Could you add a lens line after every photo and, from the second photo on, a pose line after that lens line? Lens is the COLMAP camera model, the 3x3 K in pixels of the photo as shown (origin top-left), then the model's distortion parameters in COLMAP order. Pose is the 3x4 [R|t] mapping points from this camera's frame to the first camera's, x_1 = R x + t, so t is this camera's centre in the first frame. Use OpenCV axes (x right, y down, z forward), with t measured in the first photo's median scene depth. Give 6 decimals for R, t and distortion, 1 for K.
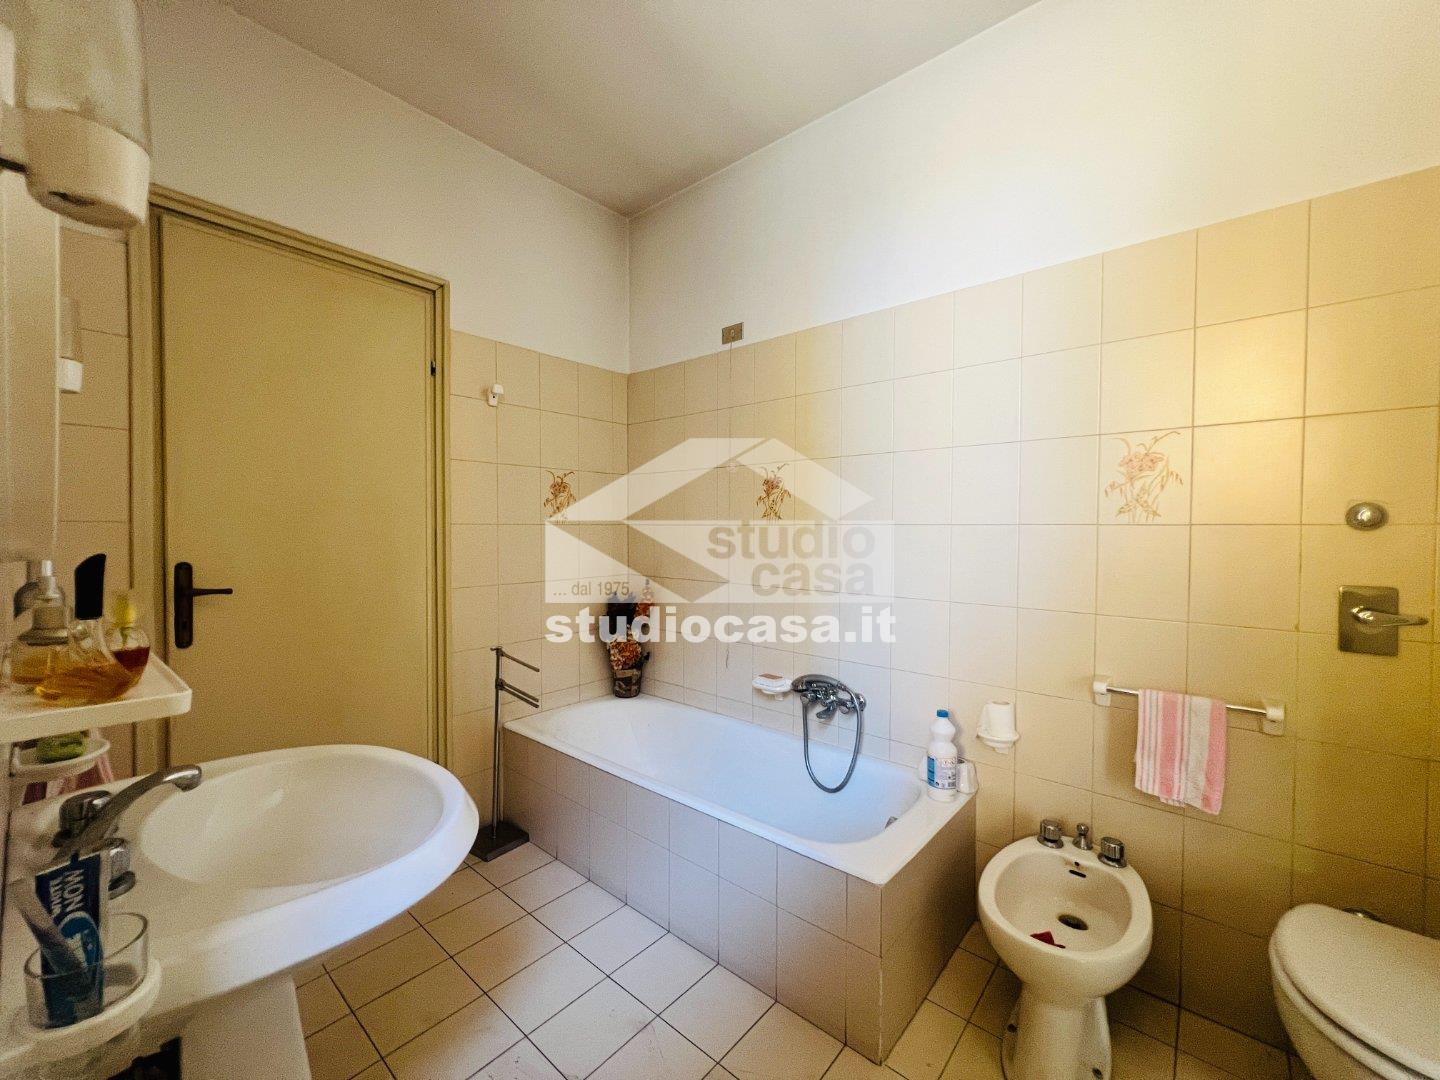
lens RADIAL K [[577.6, 0, 718.0], [0, 577.6, 541.2], [0, 0, 1]] dist [0.000148, 0.000477]
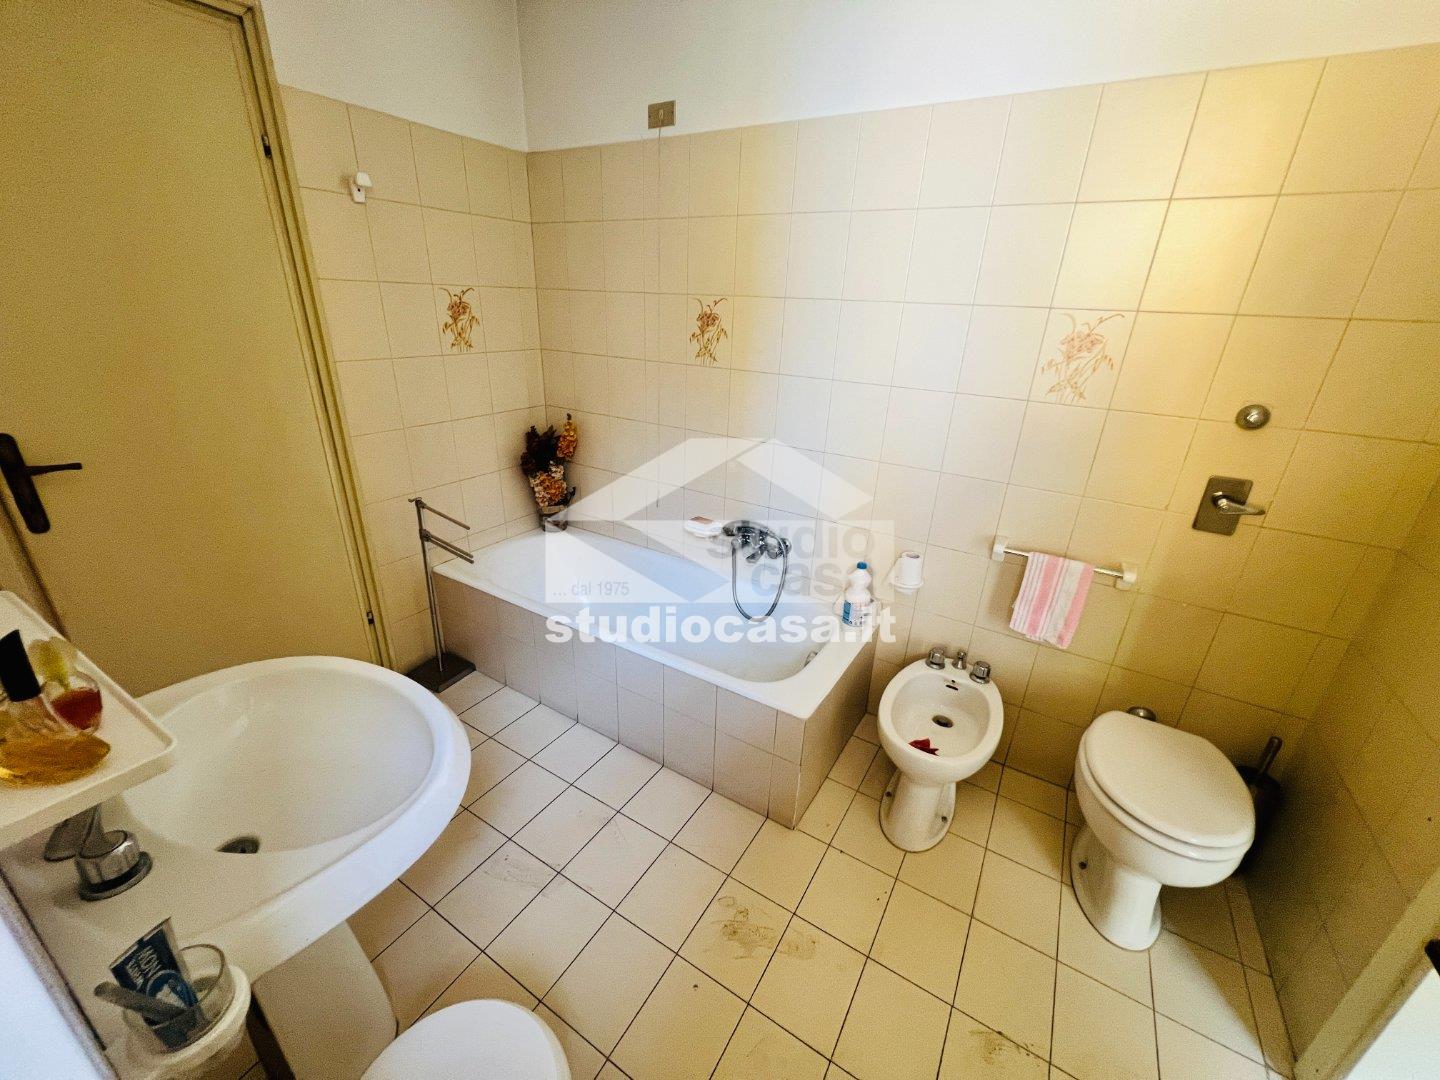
lens RADIAL K [[577.6, 0, 718.0], [0, 577.6, 541.2], [0, 0, 1]] dist [0.000148, 0.000477]
pose [[0.986601, -0.029924, 0.160386, -0.068168], [-0.030789, 0.931227, 0.363136, -0.152943], [-0.160222, -0.363208, 0.917828, 0.041593]]
